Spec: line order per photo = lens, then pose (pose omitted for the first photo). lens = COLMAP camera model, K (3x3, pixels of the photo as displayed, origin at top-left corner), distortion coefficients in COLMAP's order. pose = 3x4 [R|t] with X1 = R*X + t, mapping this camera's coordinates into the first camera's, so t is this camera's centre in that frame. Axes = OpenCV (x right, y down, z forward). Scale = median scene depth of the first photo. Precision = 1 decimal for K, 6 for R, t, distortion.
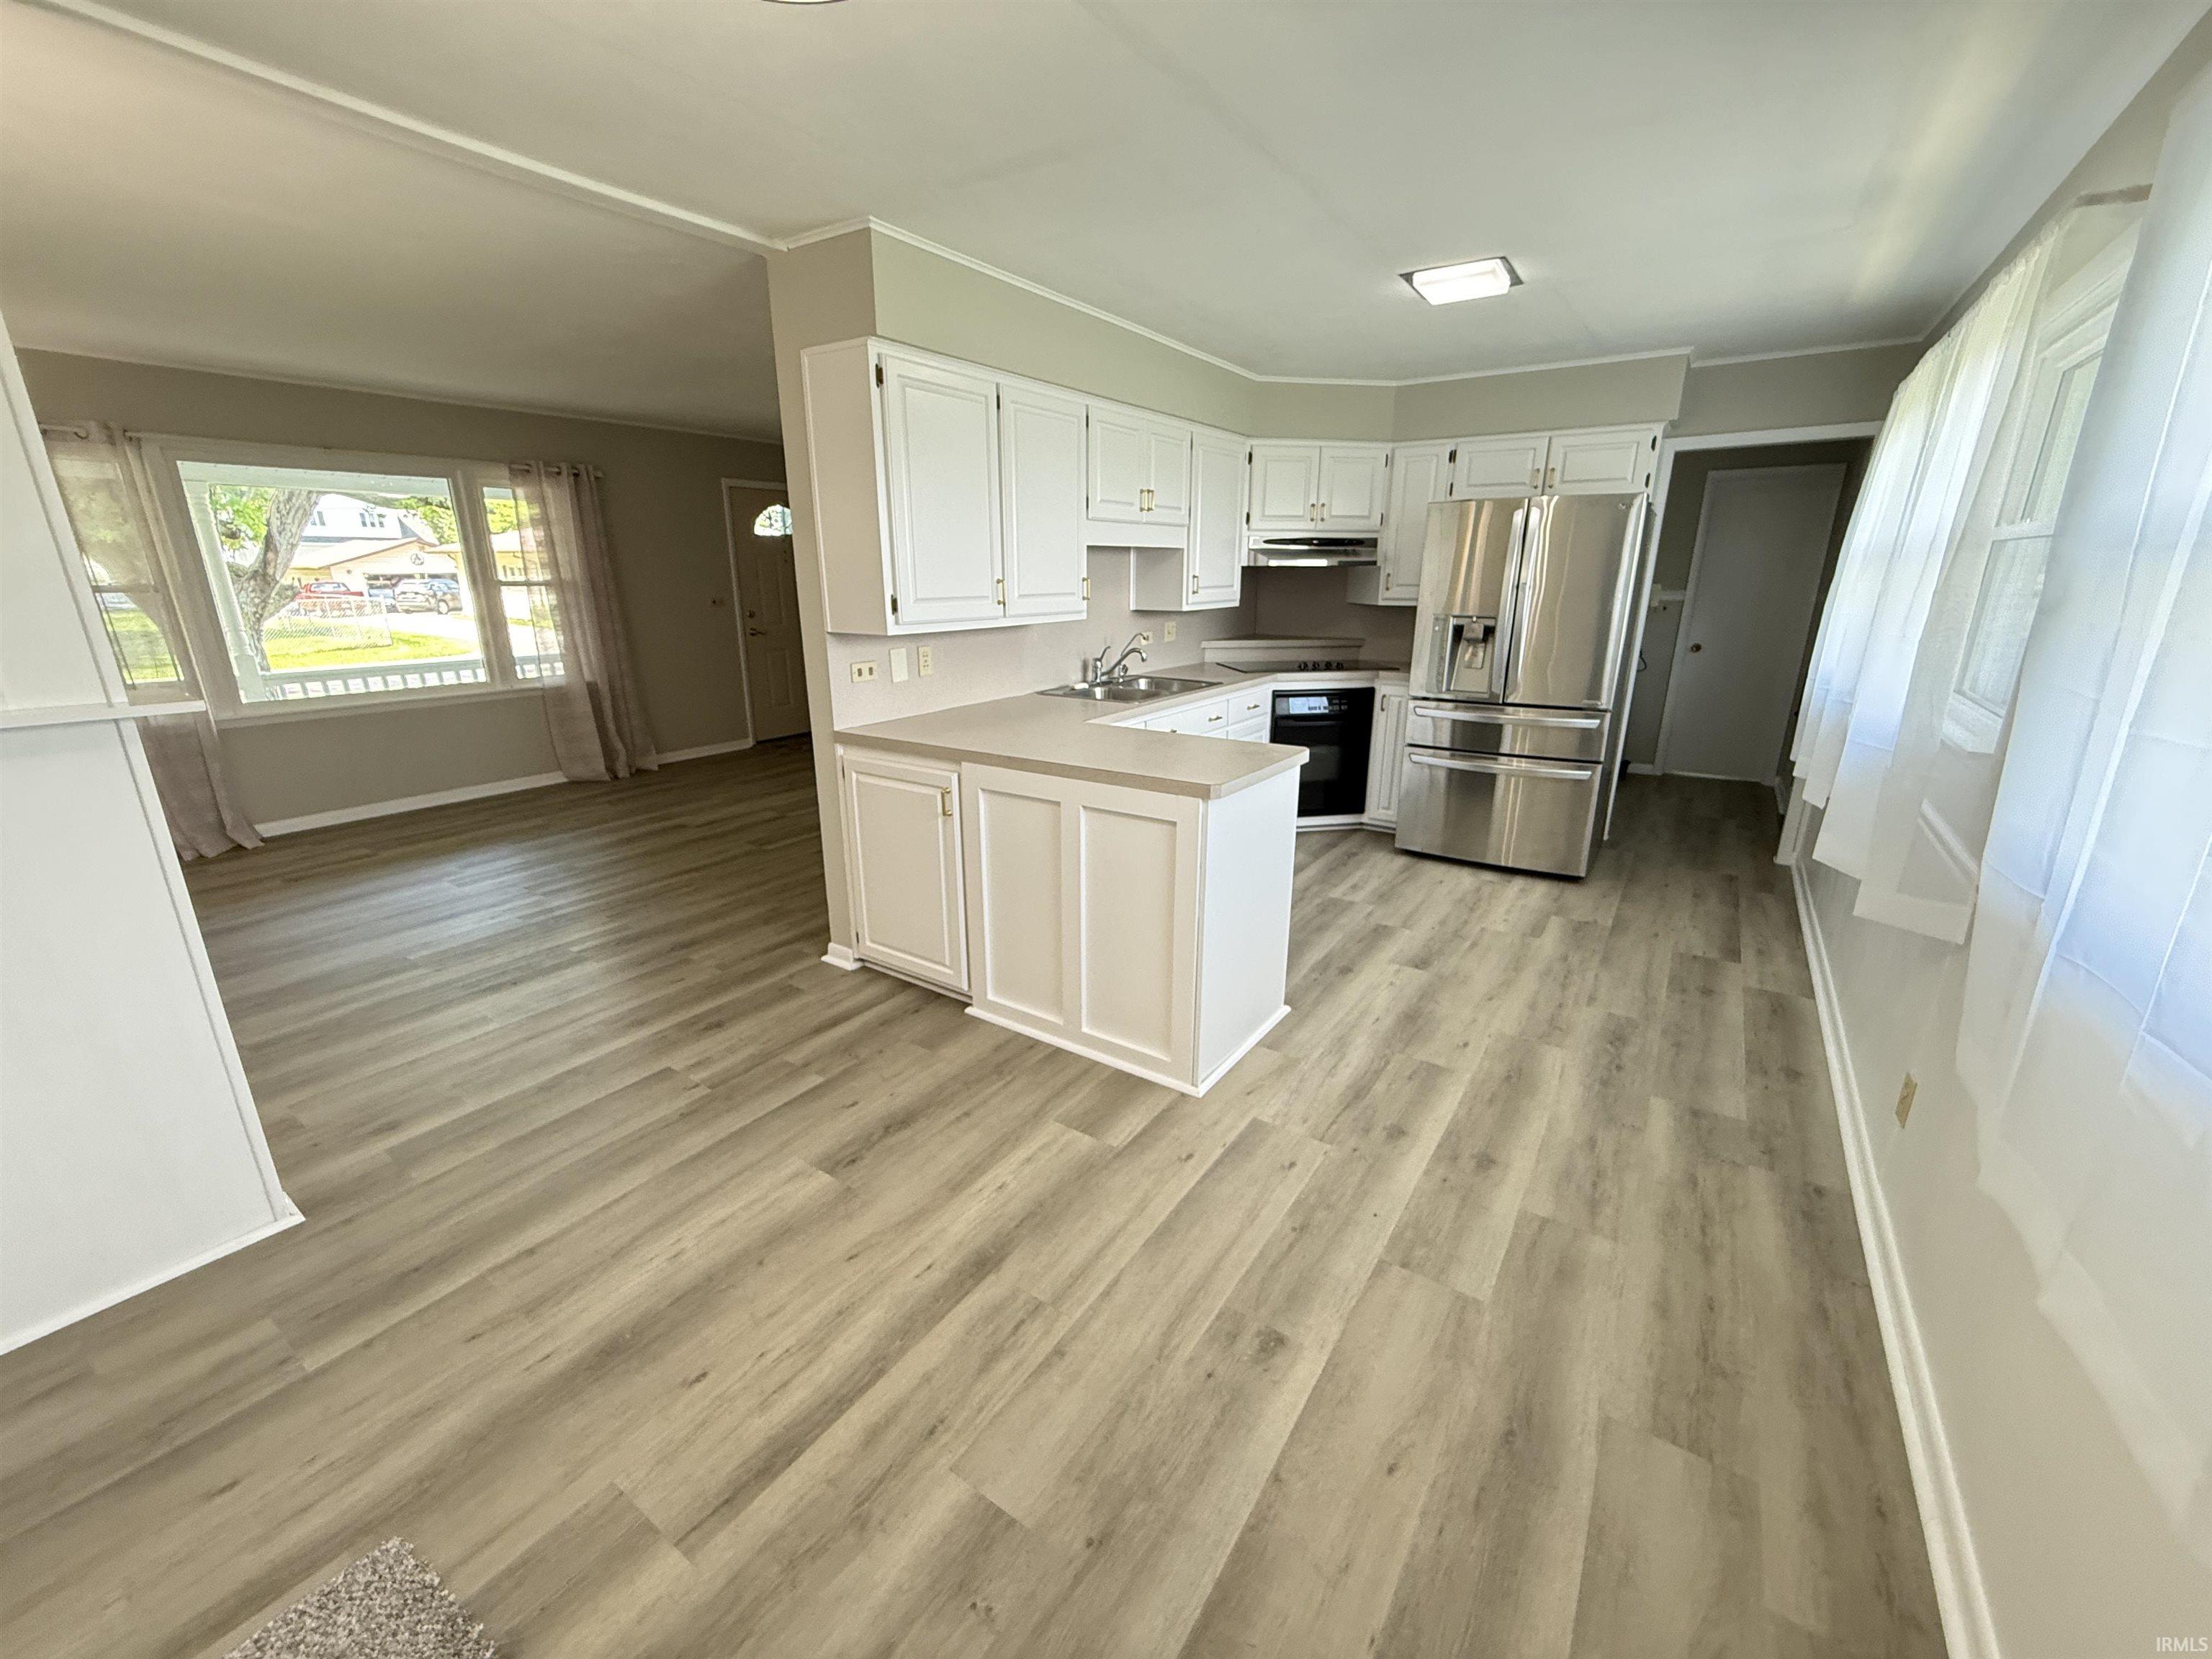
lens RADIAL K [[887.8, 0, 1104.9], [0, 887.8, 832.7], [0, 0, 1]] dist [-0.001718, -0.000239]
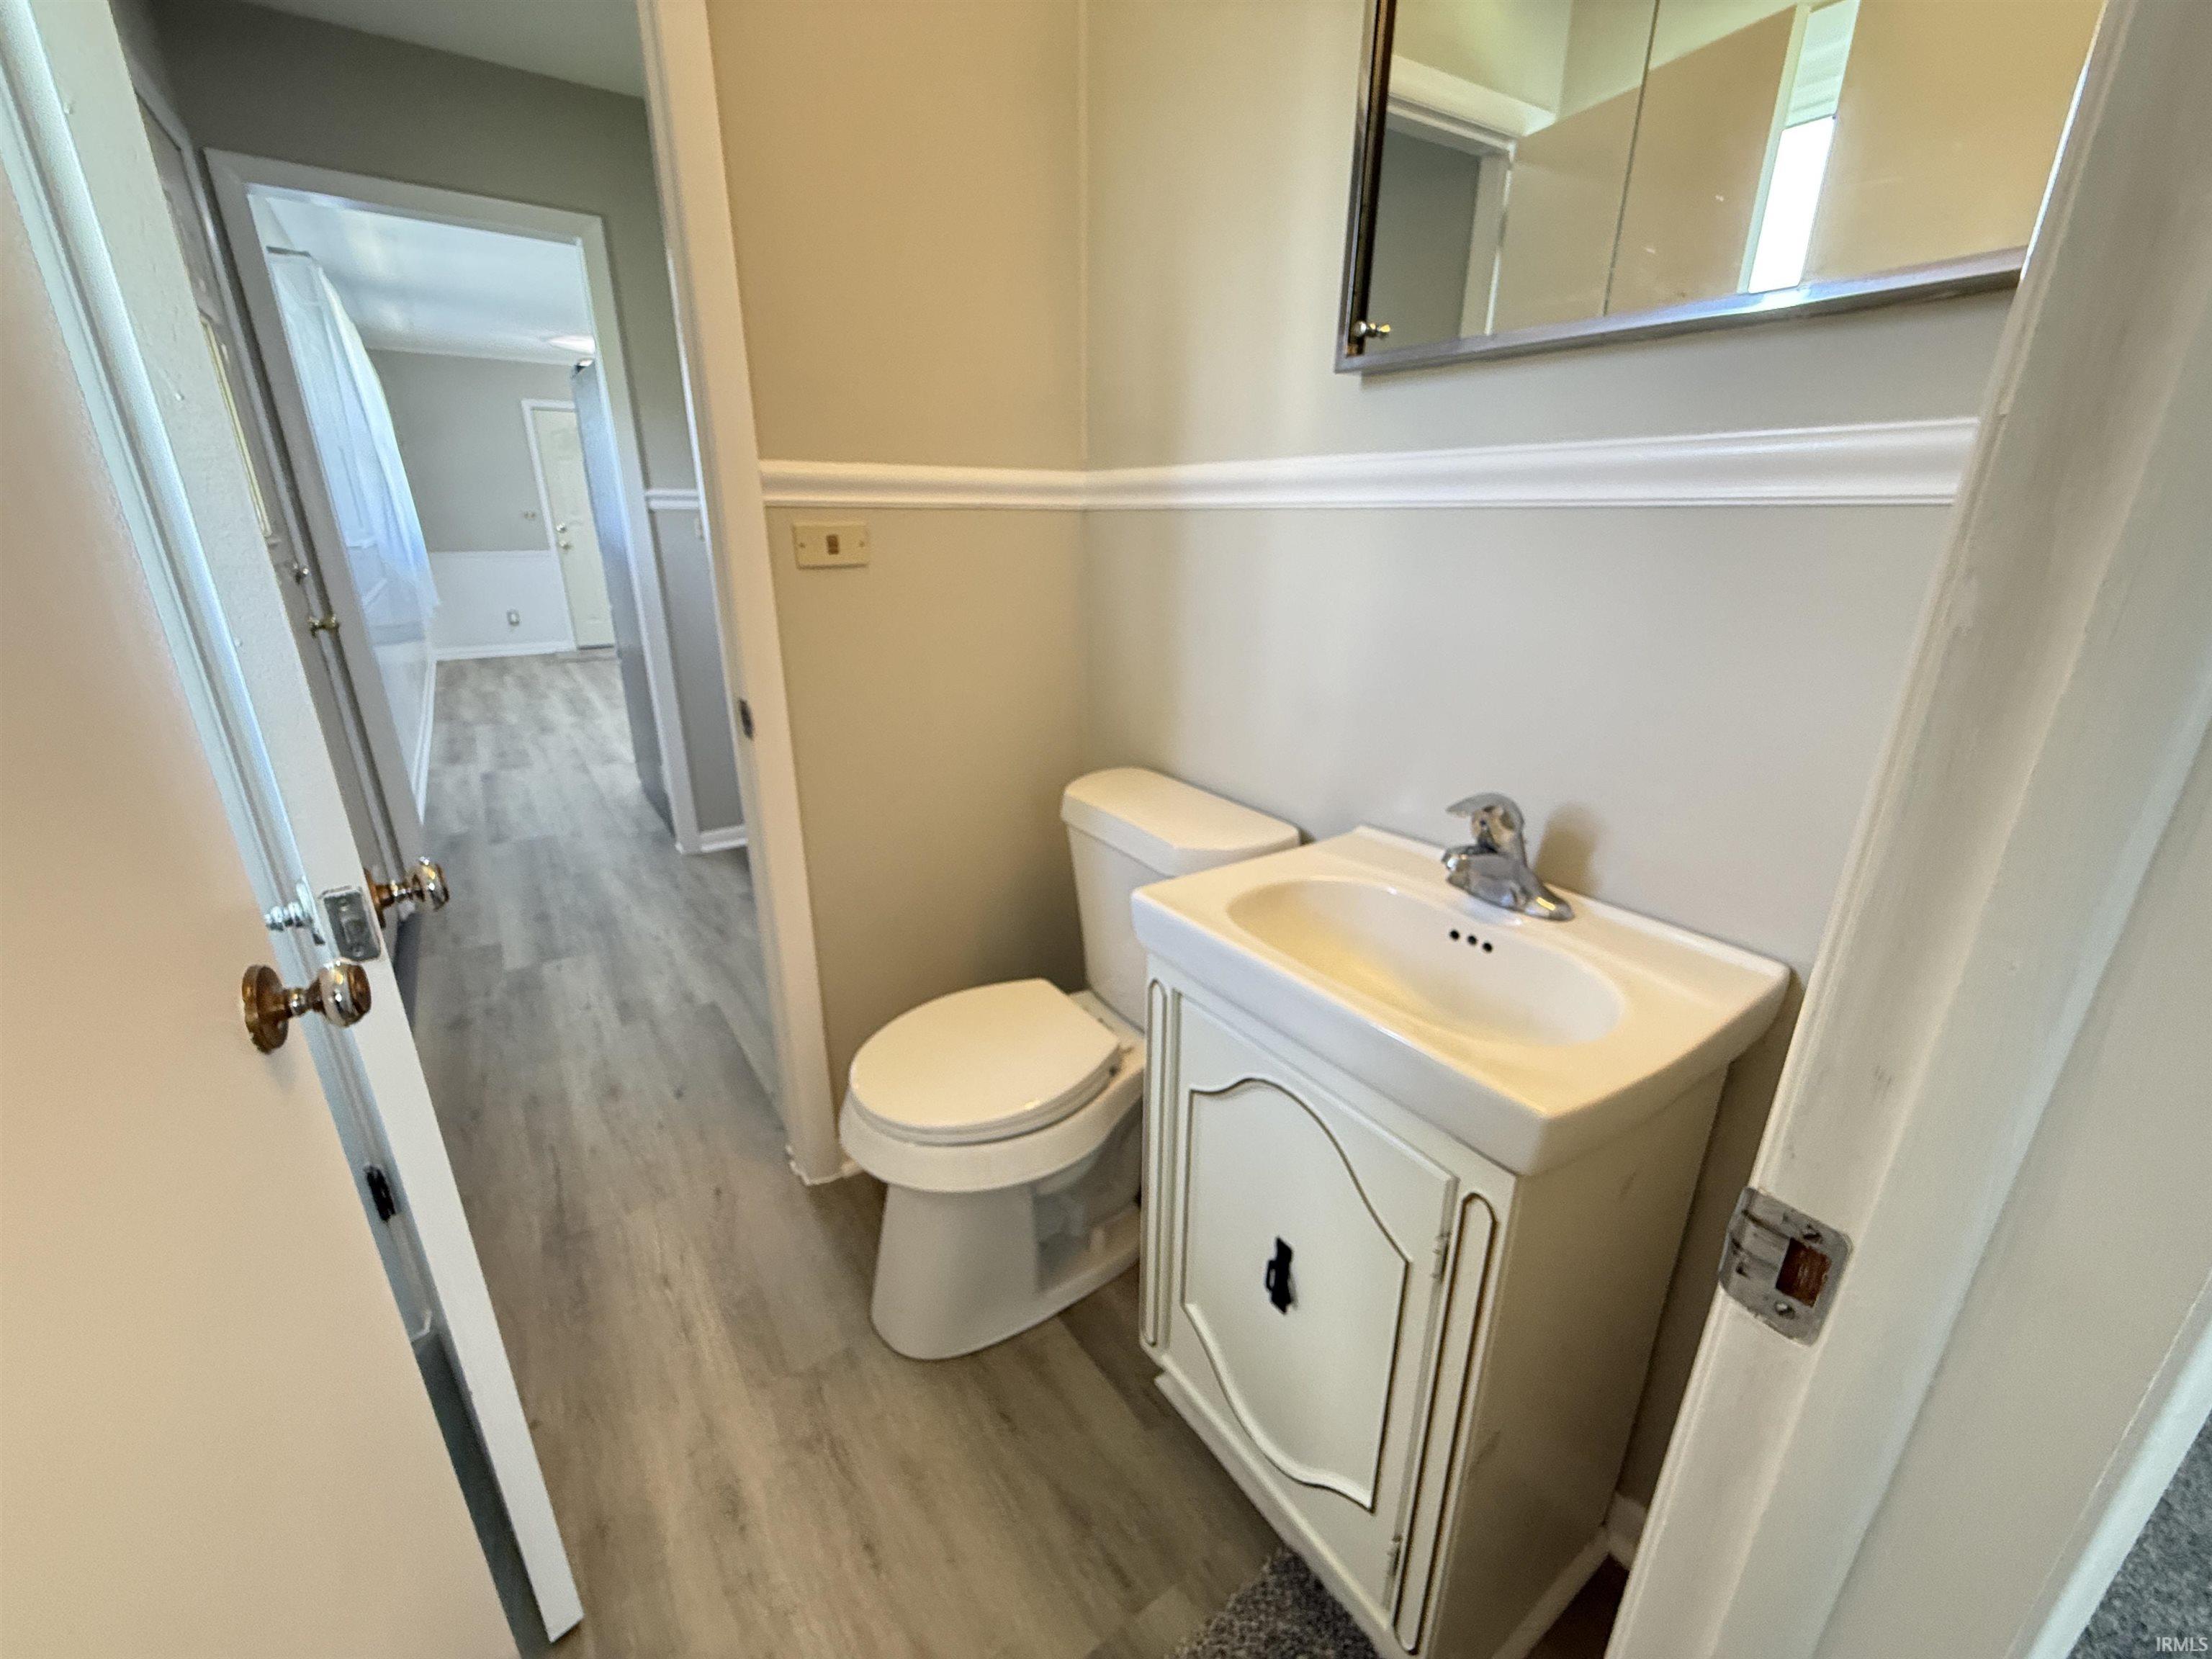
lens RADIAL K [[887.8, 0, 1104.9], [0, 887.8, 822.3], [0, 0, 1]] dist [-0.001718, -0.000239]
pose [[-0.360176, 0.312920, -0.878837, 1.199197], [-0.266759, 0.868180, 0.418452, -0.446093], [0.893931, 0.385154, -0.229223, 1.655111]]
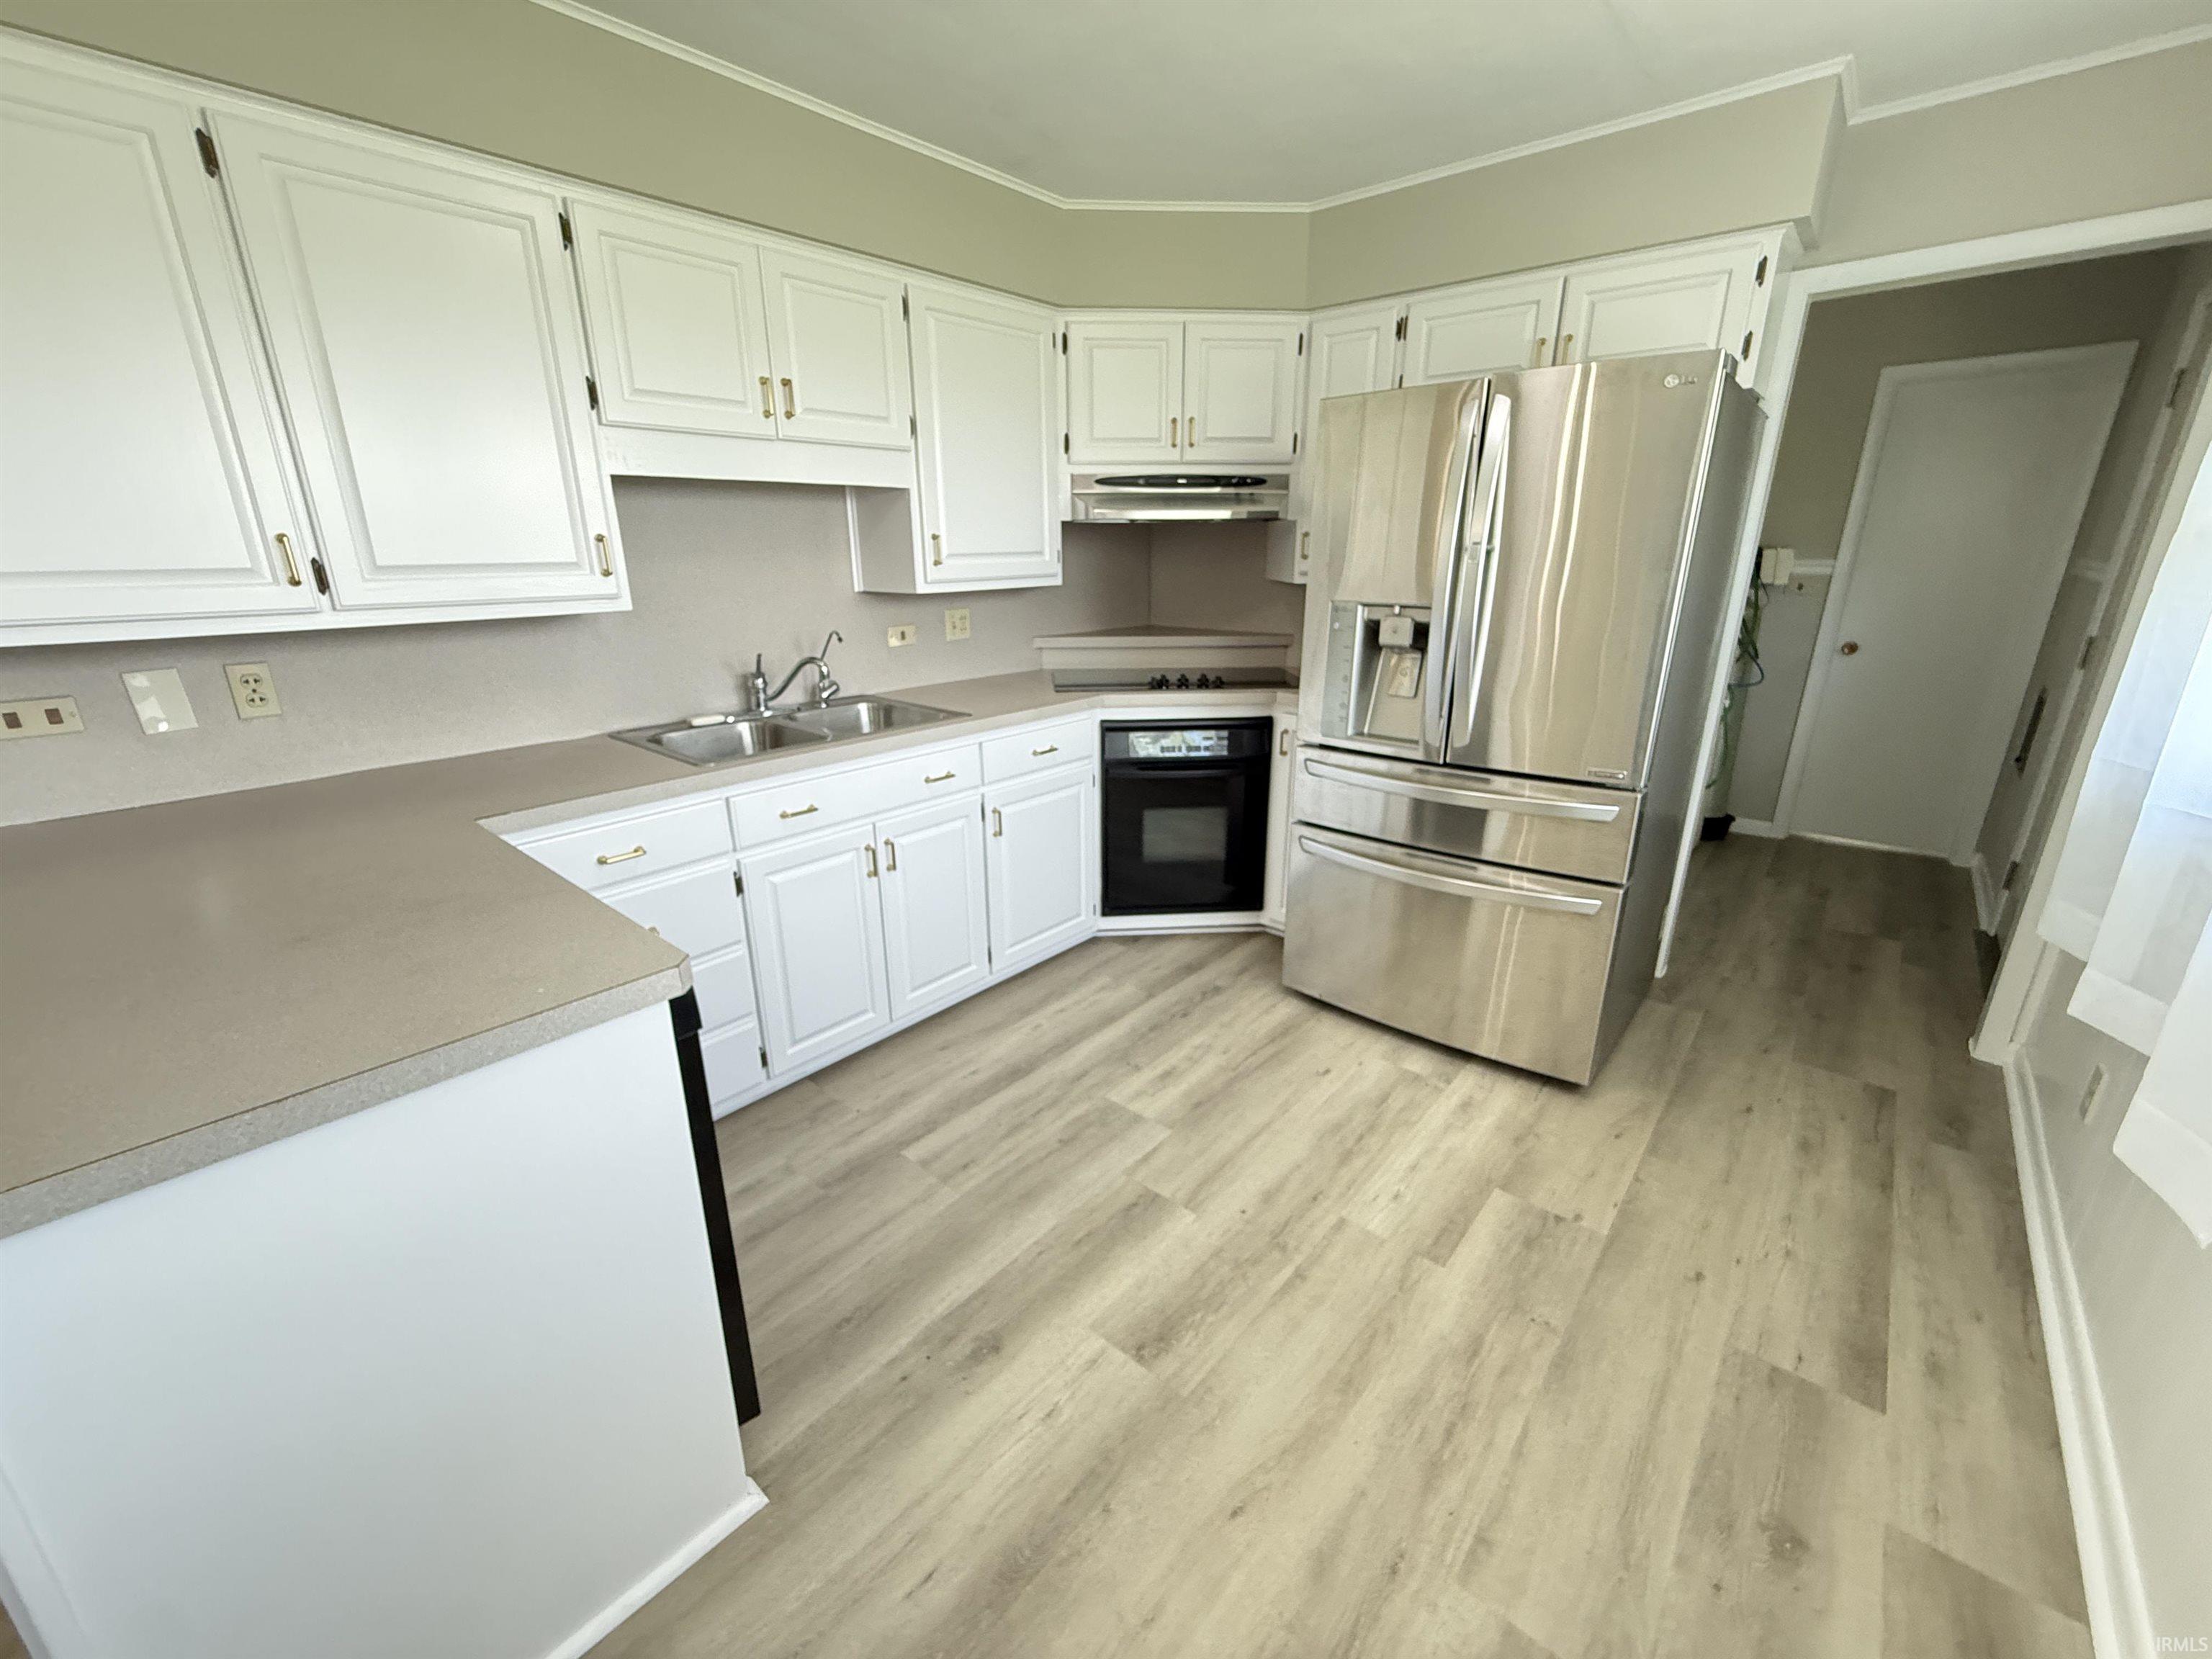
lens RADIAL K [[887.8, 0, 1103.9], [0, 887.8, 830.5], [0, 0, 1]] dist [-0.001718, -0.000239]
pose [[0.992470, 0.033549, -0.117806, 0.291851], [-0.030657, 0.999184, 0.026277, -0.107818], [0.118591, -0.022468, 0.992689, 0.408552]]
